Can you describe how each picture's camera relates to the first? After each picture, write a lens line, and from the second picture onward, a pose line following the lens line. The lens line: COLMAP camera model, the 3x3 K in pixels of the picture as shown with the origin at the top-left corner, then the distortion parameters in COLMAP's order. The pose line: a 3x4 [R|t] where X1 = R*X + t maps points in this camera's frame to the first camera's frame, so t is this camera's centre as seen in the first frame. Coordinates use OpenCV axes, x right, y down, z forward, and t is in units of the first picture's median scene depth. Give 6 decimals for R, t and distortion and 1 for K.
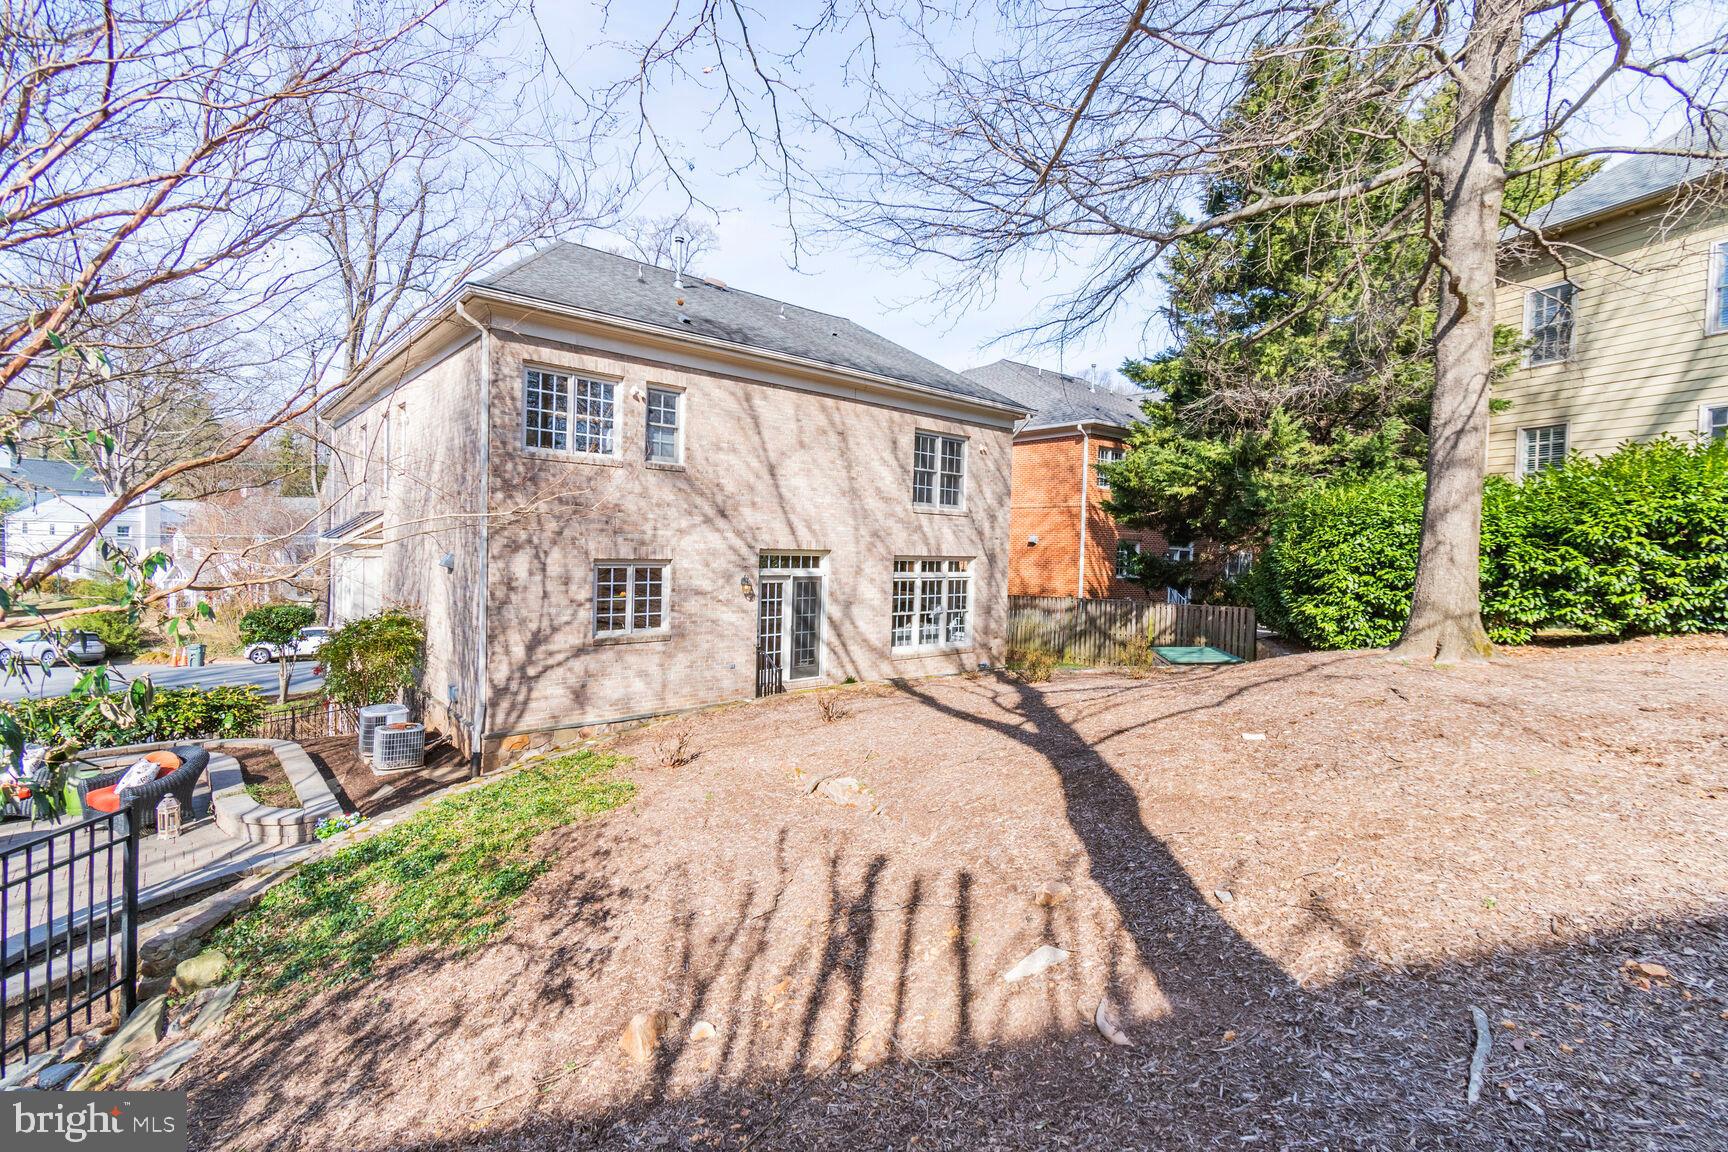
lens RADIAL K [[777.0, 0, 874.7], [0, 777.0, 527.0], [0, 0, 1]] dist [0.000950, 0.000099]
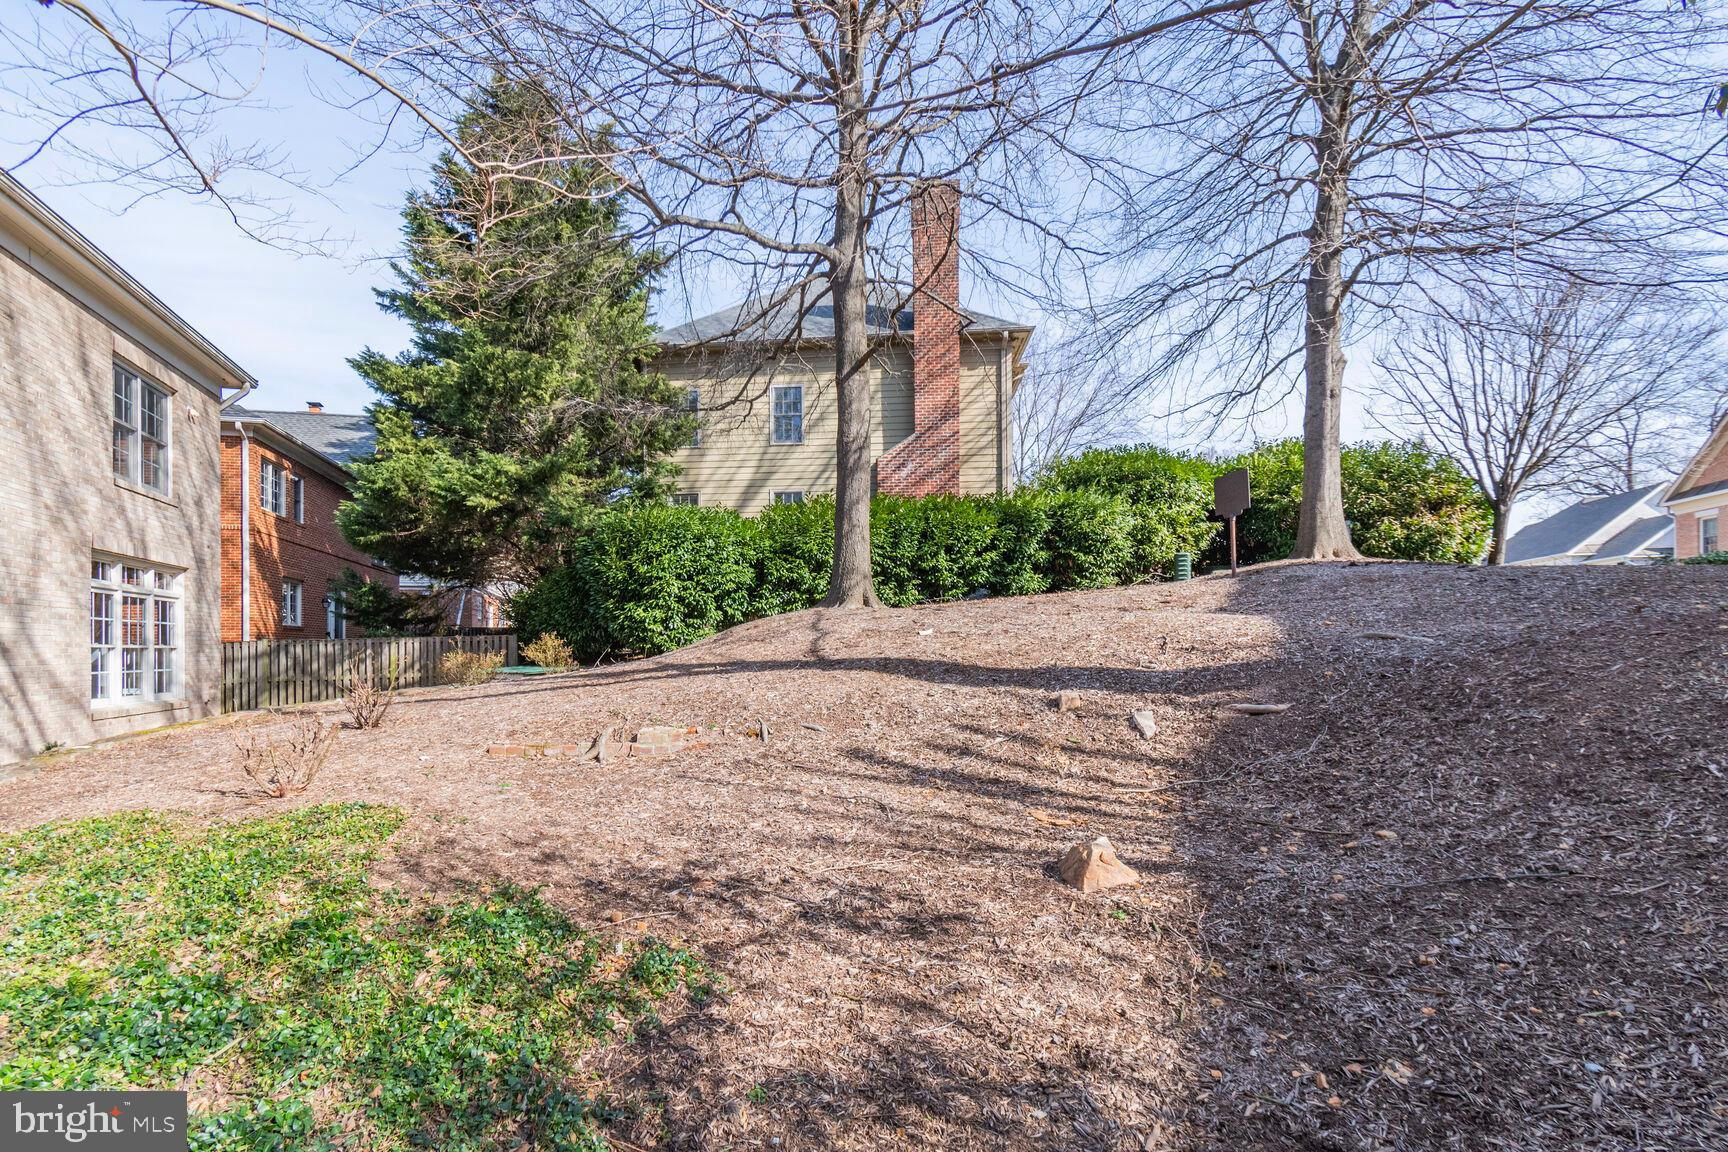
lens RADIAL K [[798.0, 0, 823.6], [0, 798.0, 627.8], [0, 0, 1]] dist [0.000369, 0.000156]
pose [[0.455997, -0.013452, 0.889880, -0.273575], [-0.002945, 0.999857, 0.016624, 0.086891], [-0.889977, -0.010201, 0.455892, 0.199809]]
